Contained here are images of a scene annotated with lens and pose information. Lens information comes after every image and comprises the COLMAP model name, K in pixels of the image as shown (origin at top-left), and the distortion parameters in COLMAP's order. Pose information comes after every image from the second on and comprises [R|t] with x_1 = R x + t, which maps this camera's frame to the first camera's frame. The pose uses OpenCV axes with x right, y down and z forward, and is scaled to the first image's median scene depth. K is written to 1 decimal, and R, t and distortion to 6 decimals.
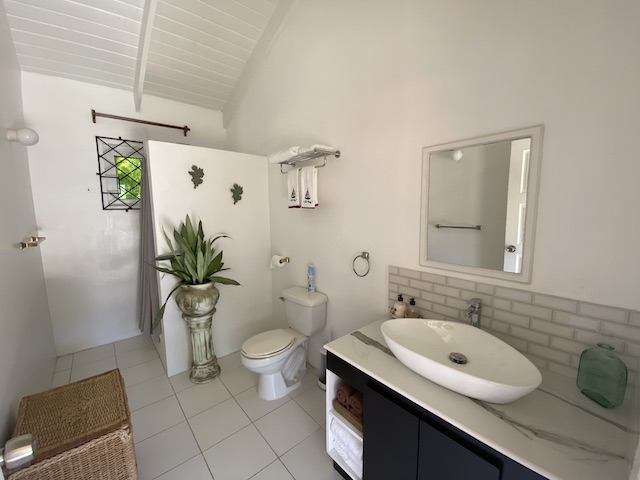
lens RADIAL K [[260.9, 0, 320.6], [0, 260.9, 242.5], [0, 0, 1]] dist [-0.002686, -0.008180]
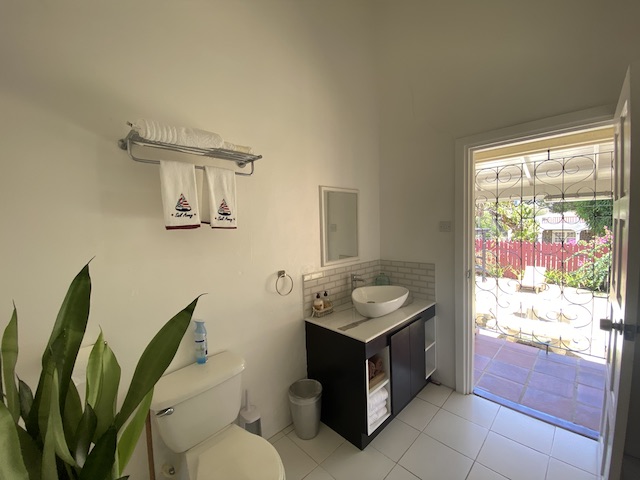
lens RADIAL K [[260.9, 0, 320.2], [0, 260.9, 239.2], [0, 0, 1]] dist [-0.002686, -0.008180]
pose [[-0.081254, -0.050045, 0.995436, -1.033955], [0.147054, 0.987206, 0.061635, -0.150709], [-0.985785, 0.151391, -0.072855, 1.127045]]
